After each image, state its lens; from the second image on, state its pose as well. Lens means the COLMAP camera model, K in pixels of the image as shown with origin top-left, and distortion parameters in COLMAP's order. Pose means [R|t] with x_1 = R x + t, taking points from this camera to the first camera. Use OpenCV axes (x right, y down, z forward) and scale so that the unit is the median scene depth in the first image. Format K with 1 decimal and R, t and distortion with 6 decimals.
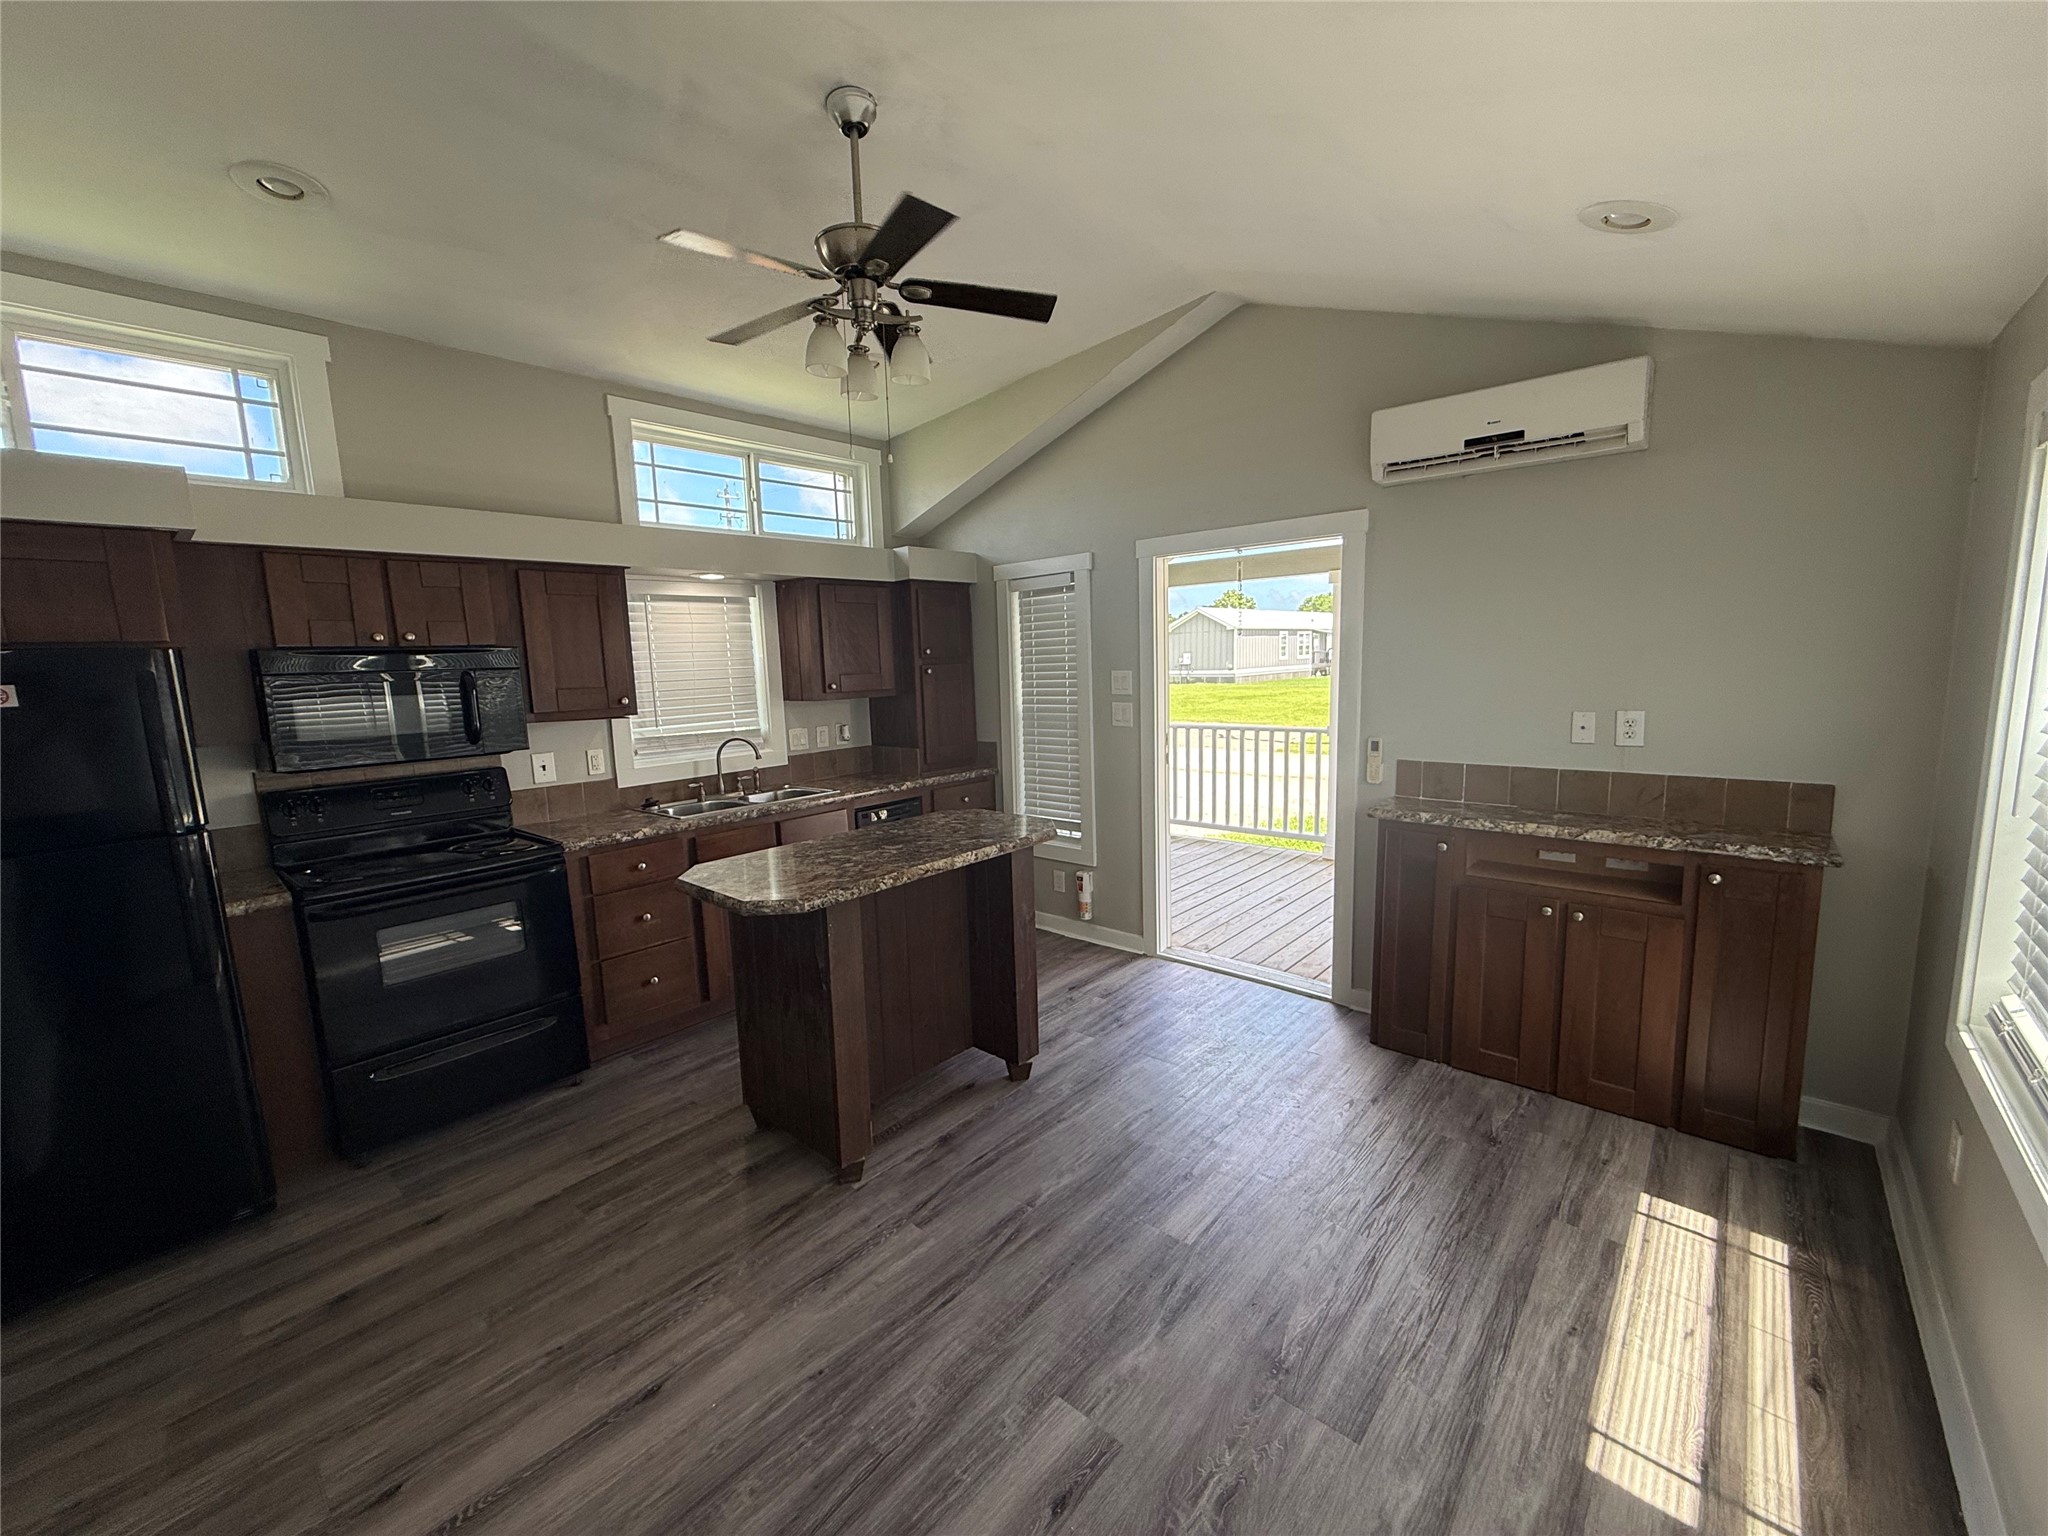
lens RADIAL K [[822.0, 0, 1012.5], [0, 822.0, 772.6], [0, 0, 1]] dist [0.013012, 0.000385]
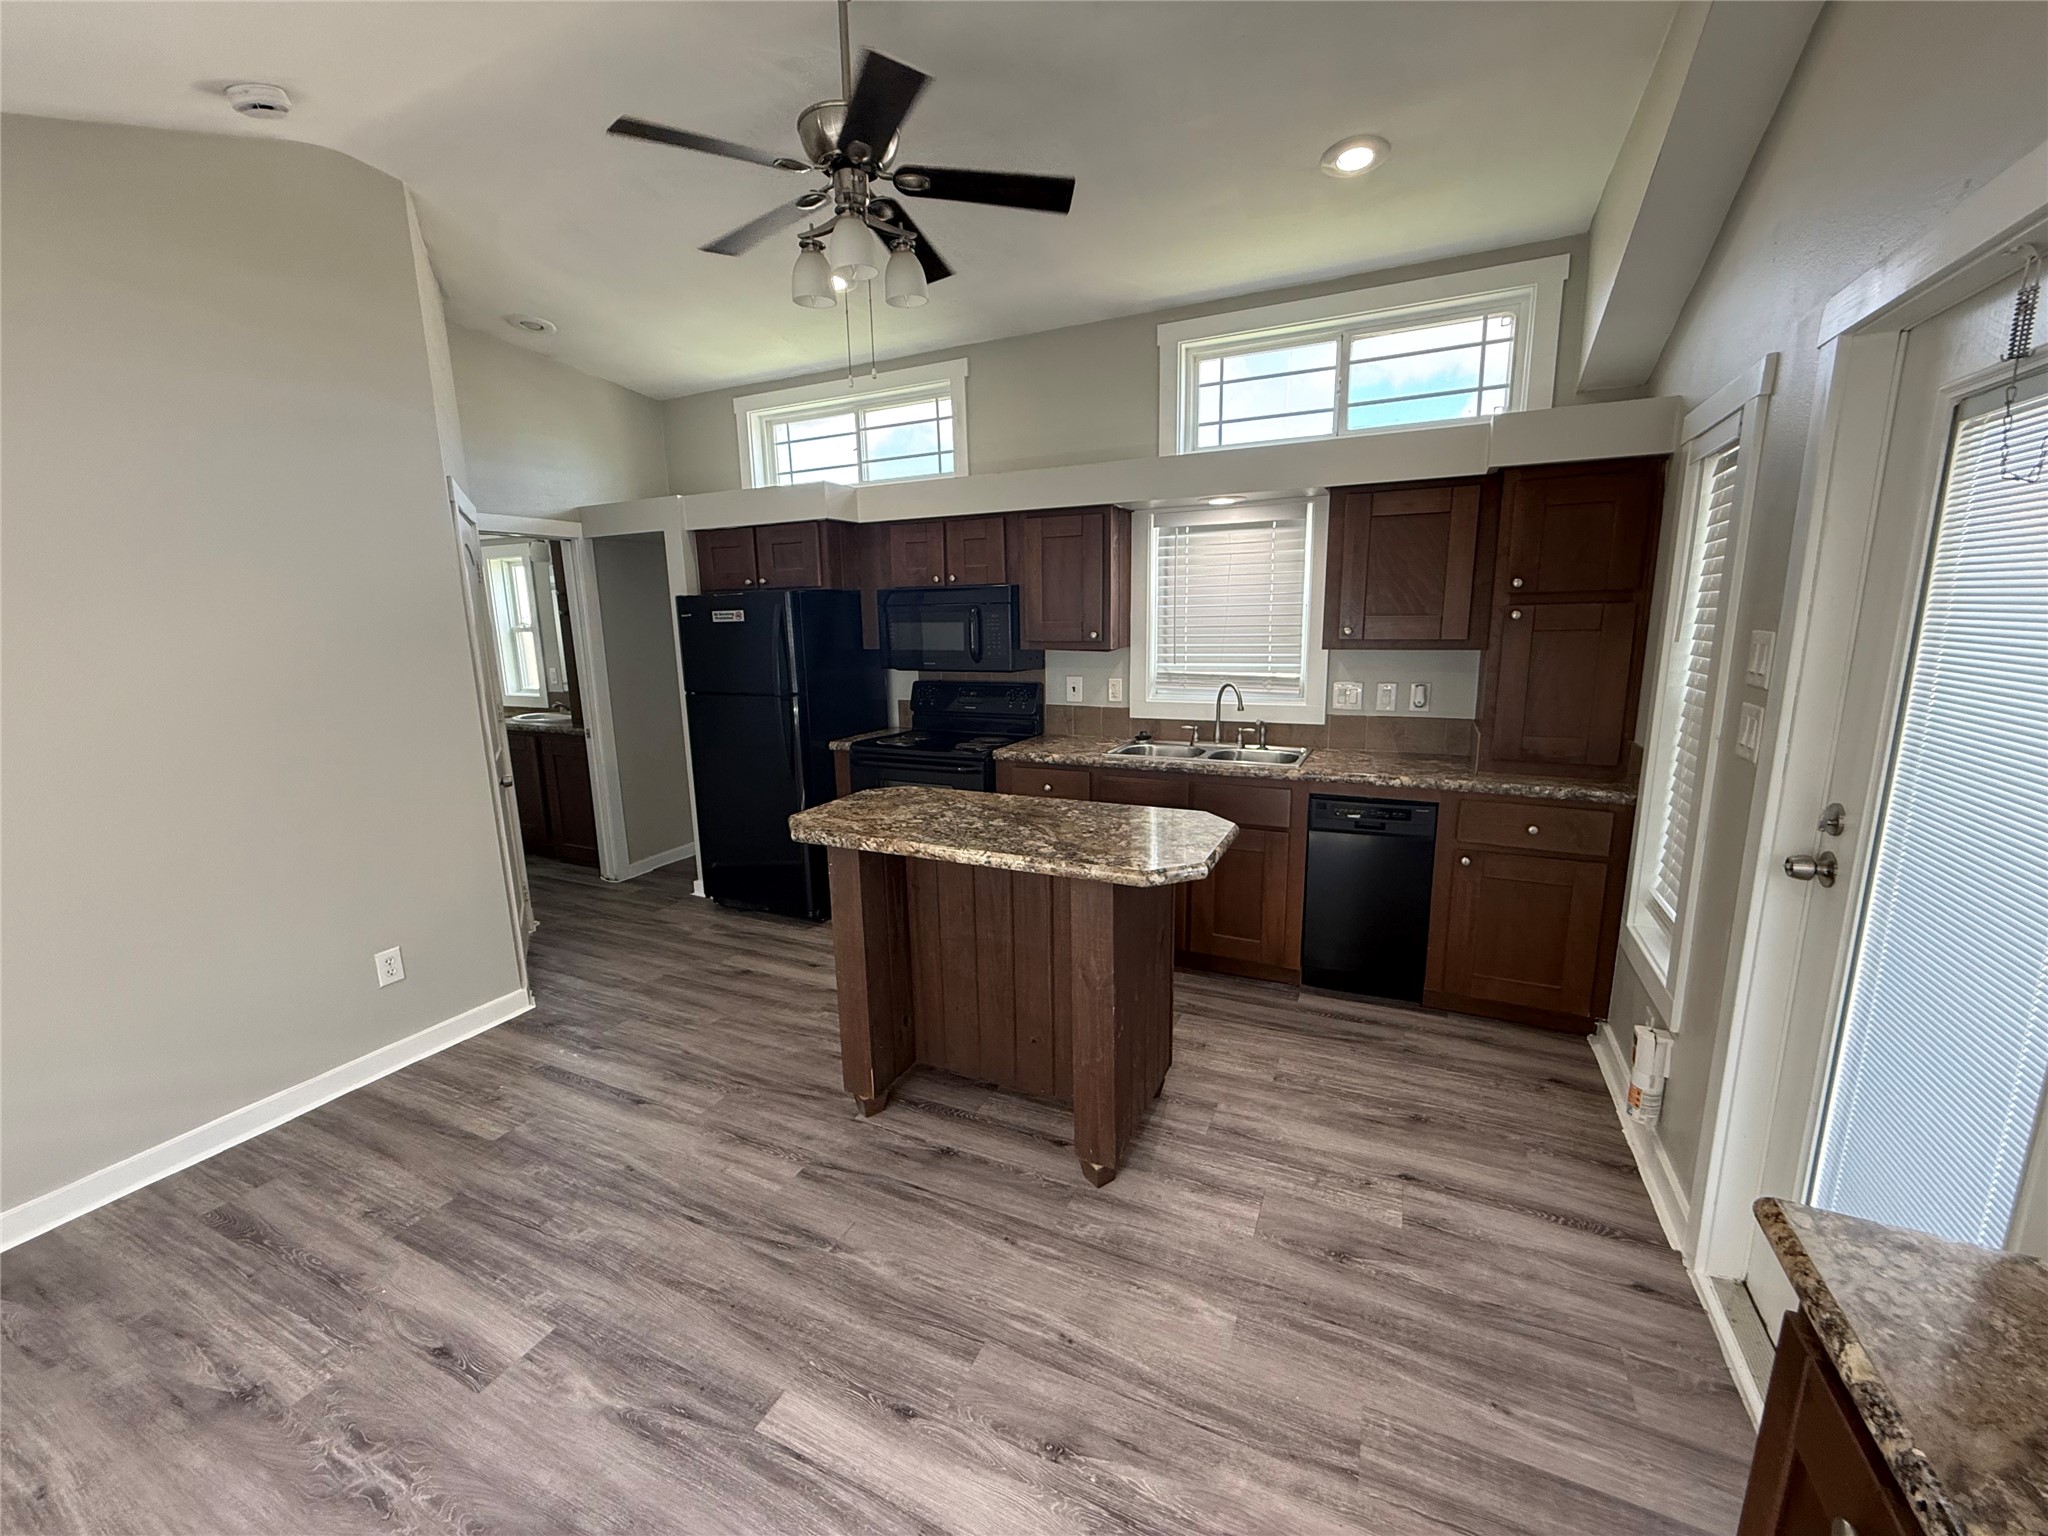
lens RADIAL K [[822.0, 0, 1011.0], [0, 822.0, 763.0], [0, 0, 1]] dist [0.013012, 0.000385]
pose [[0.279093, 0.208473, -0.937362, 0.629539], [-0.121637, 0.975962, 0.180841, -0.125472], [0.952529, 0.063546, 0.297741, 0.709757]]
